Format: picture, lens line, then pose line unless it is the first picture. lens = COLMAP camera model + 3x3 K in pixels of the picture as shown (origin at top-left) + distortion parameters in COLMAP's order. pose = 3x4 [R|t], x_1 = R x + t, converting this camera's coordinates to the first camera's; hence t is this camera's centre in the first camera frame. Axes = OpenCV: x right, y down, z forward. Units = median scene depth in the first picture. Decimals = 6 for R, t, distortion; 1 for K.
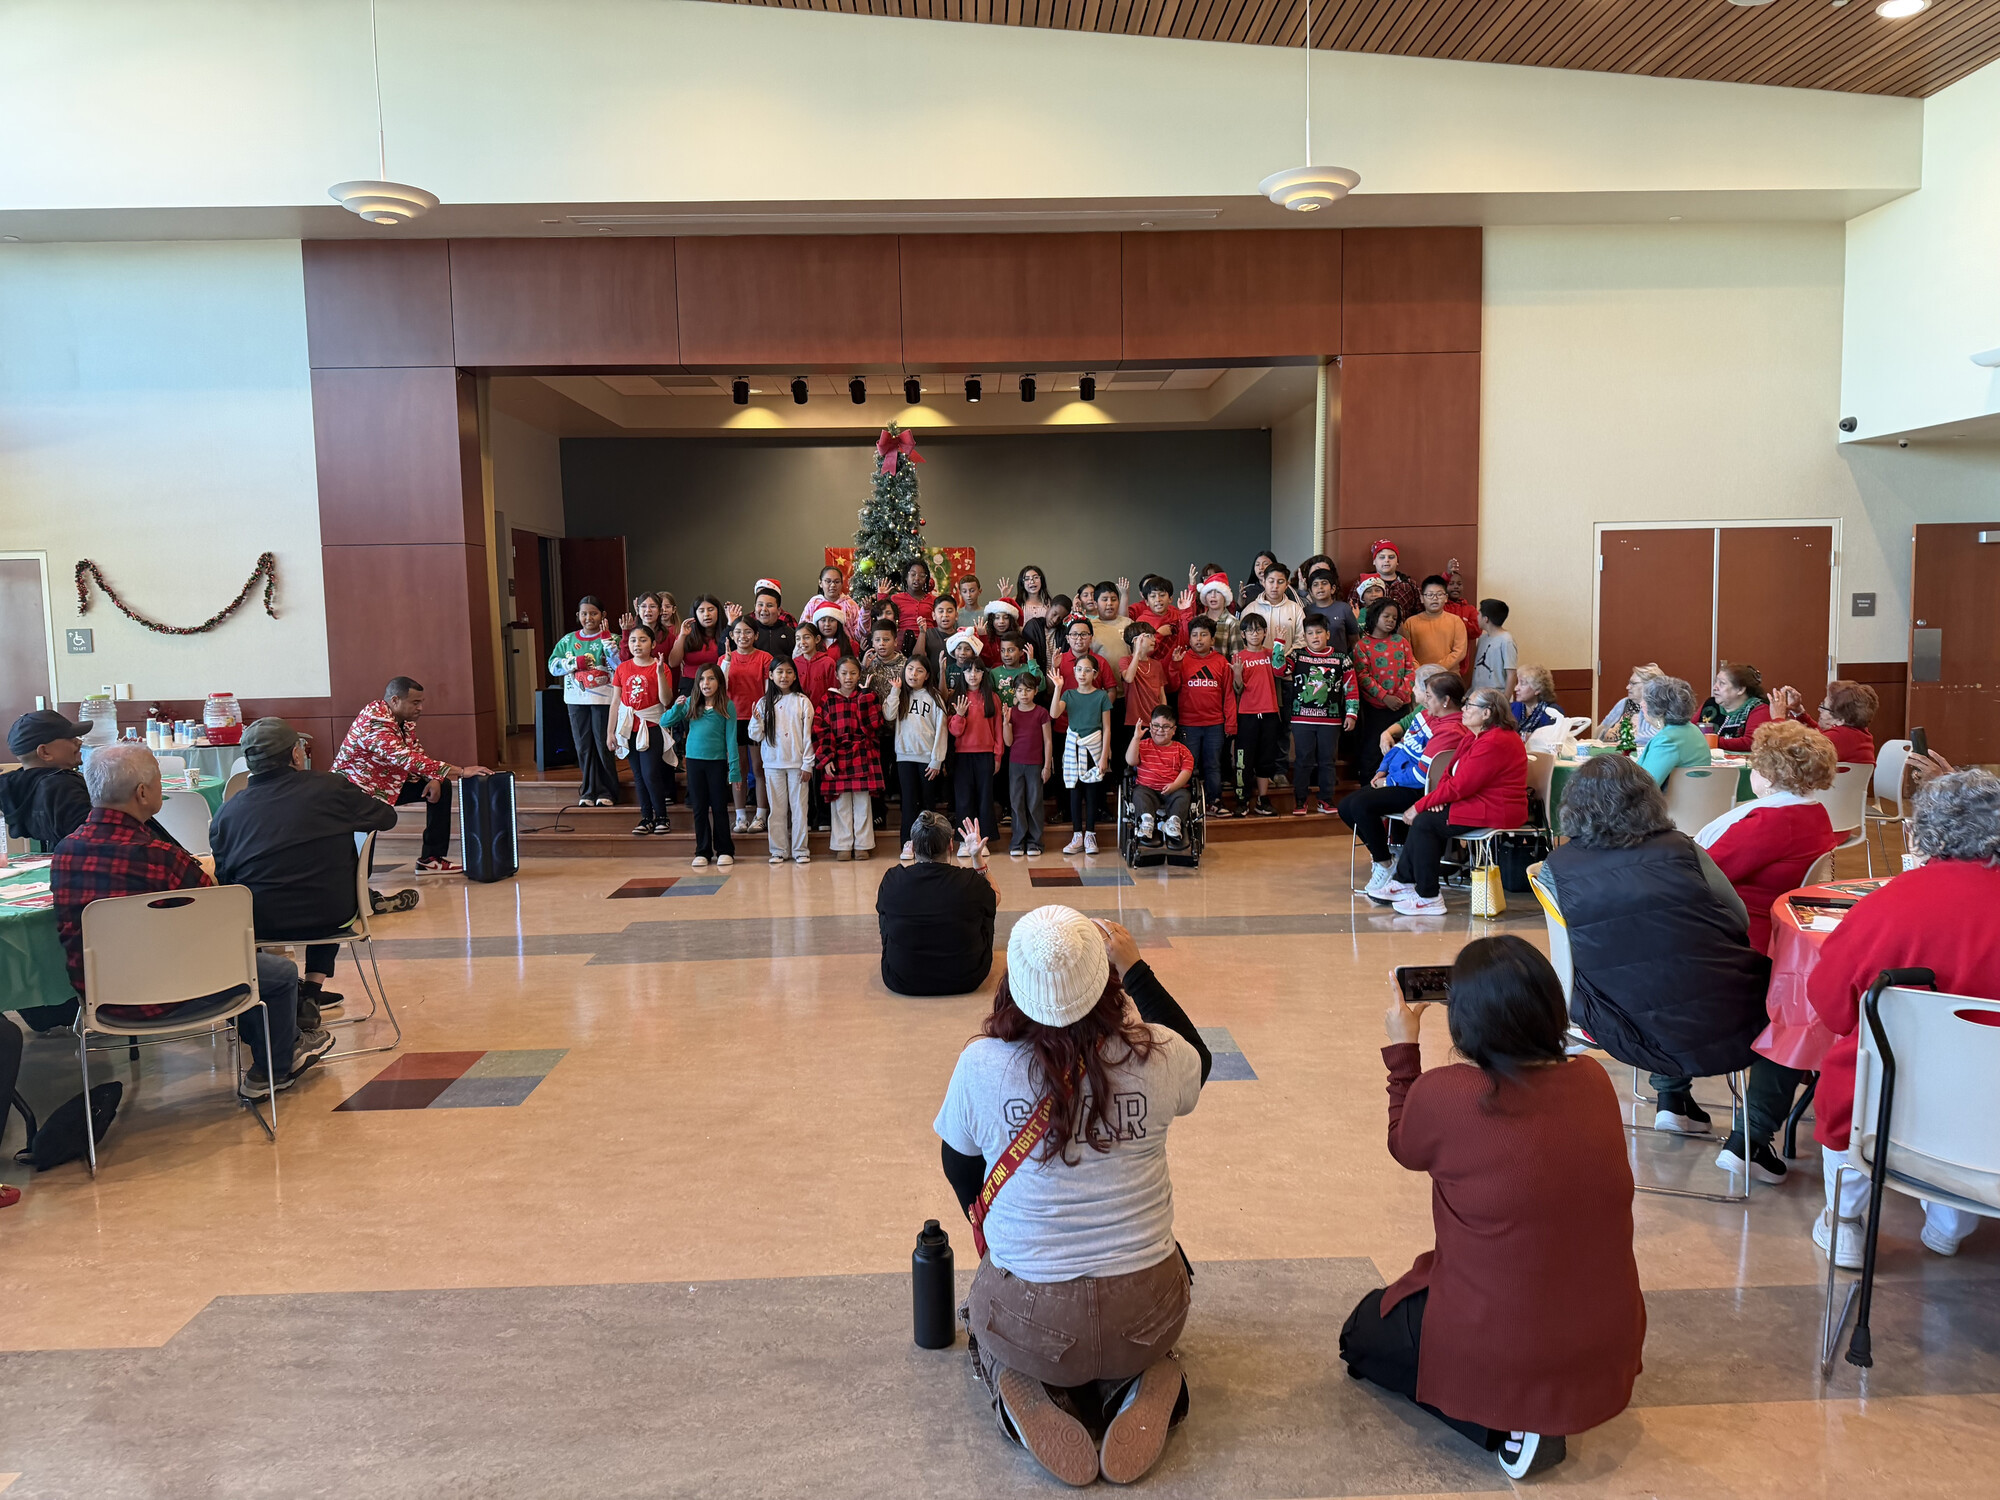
lens RADIAL K [[1467.0, 0, 1000.0], [0, 1467.0, 750.0], [0, 0, 1]] dist [0.097126, -0.000239]
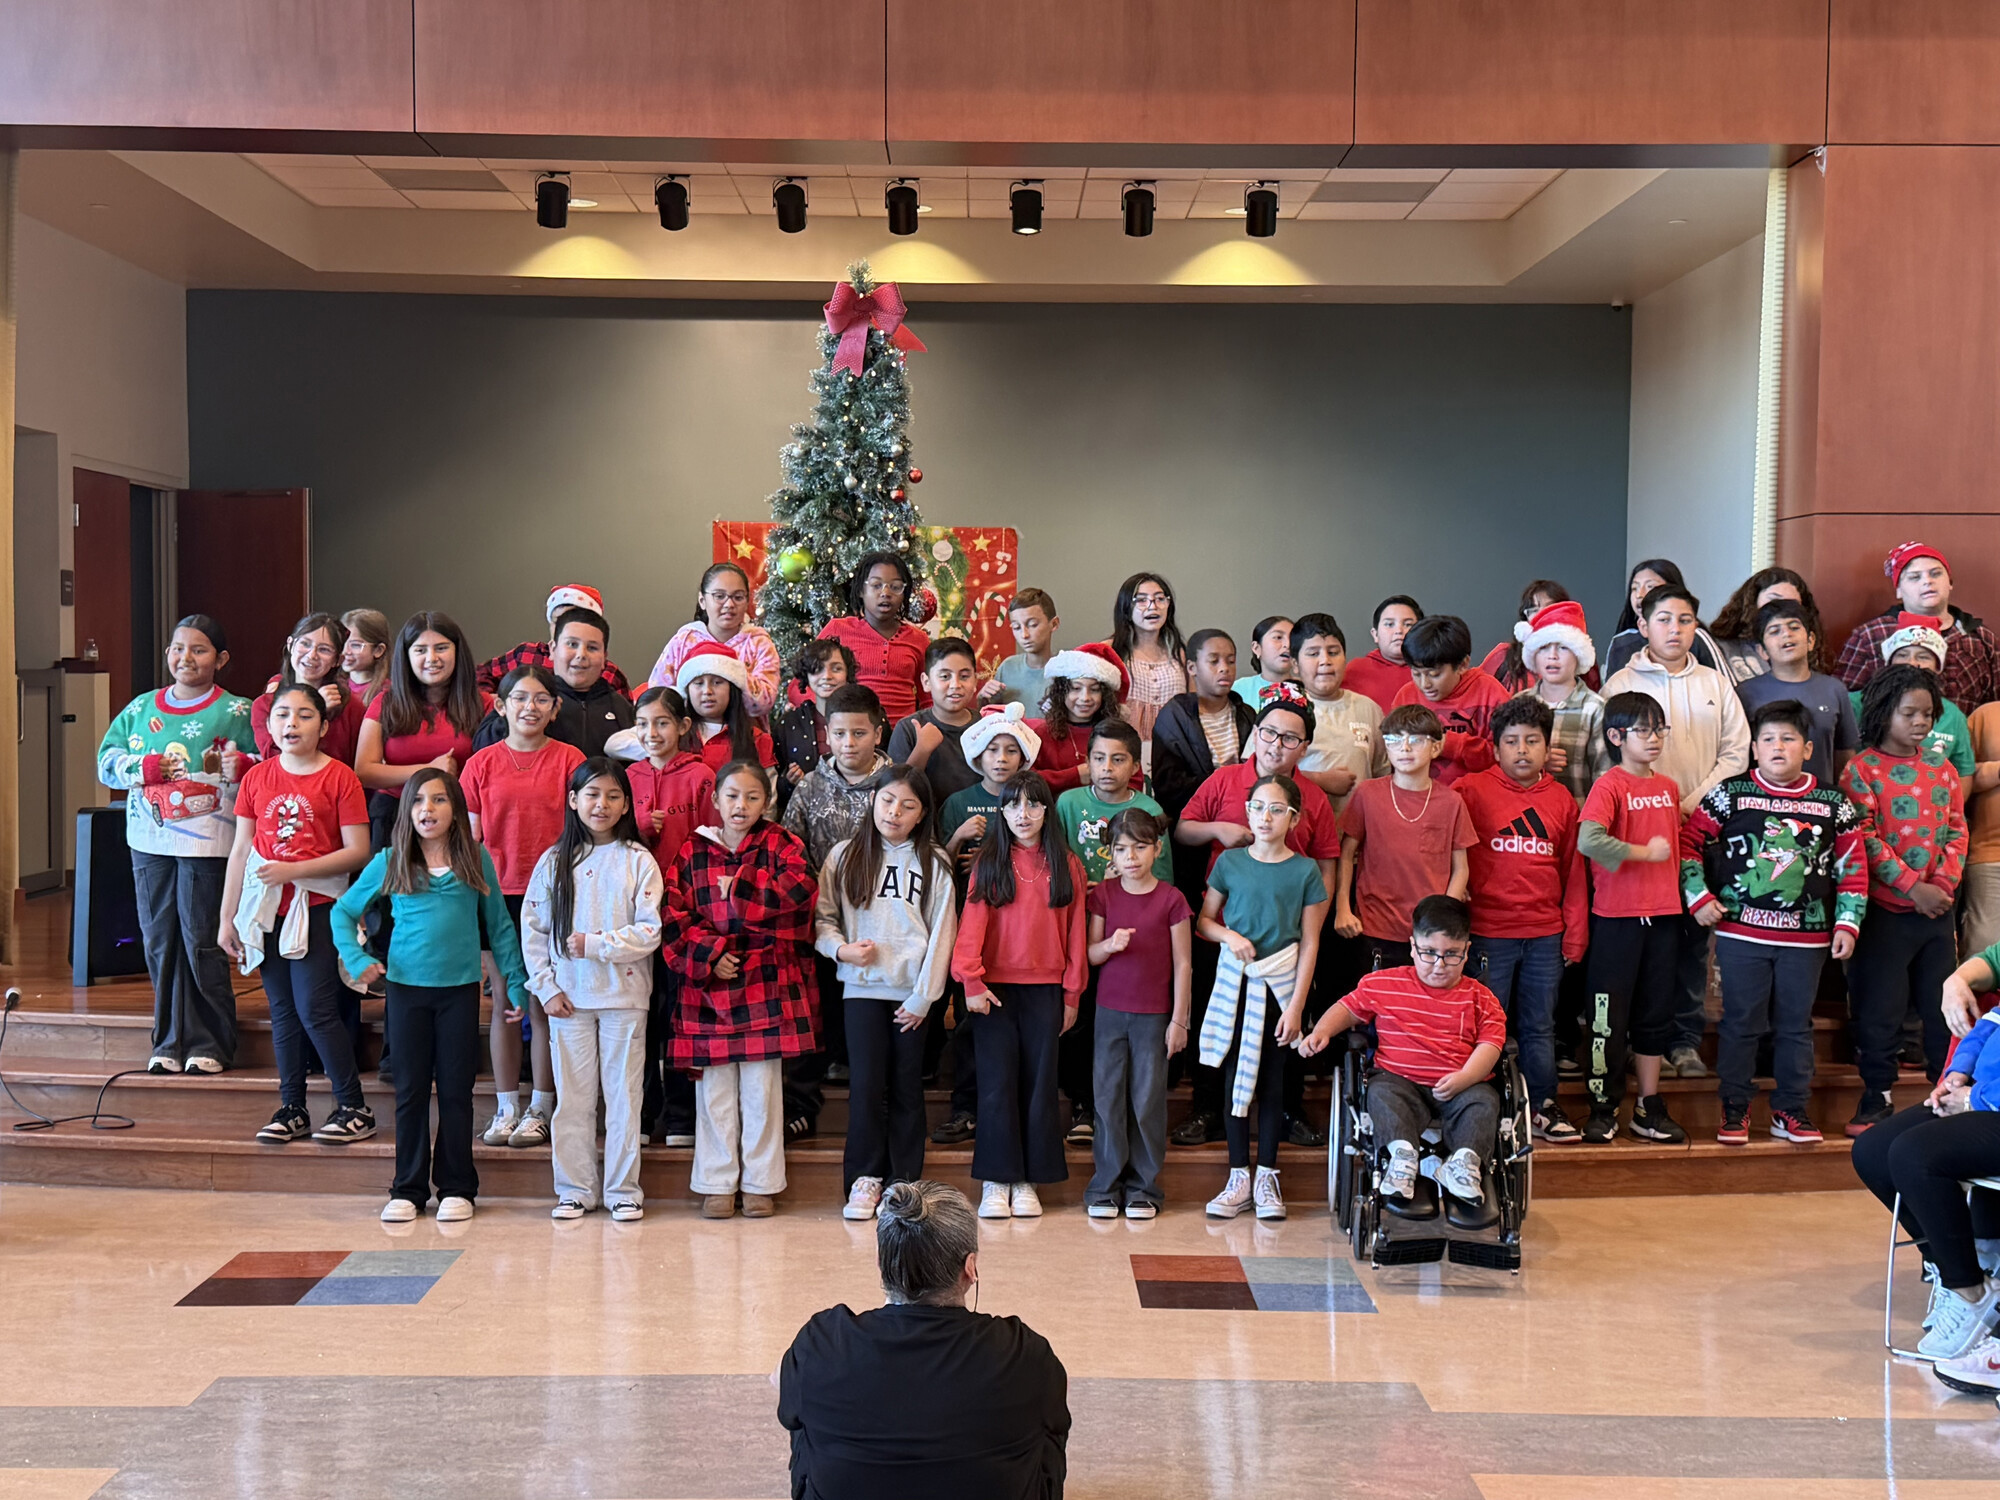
lens RADIAL K [[2680.1, 0, 965.5], [0, 2680.1, 750.9], [0, 0, 1]] dist [0.088792, -0.022189]
pose [[0.999184, 0.029737, -0.027316, -0.011980], [-0.031115, 0.998189, -0.051482, -0.026064], [0.025736, 0.052290, 0.998300, 0.166237]]
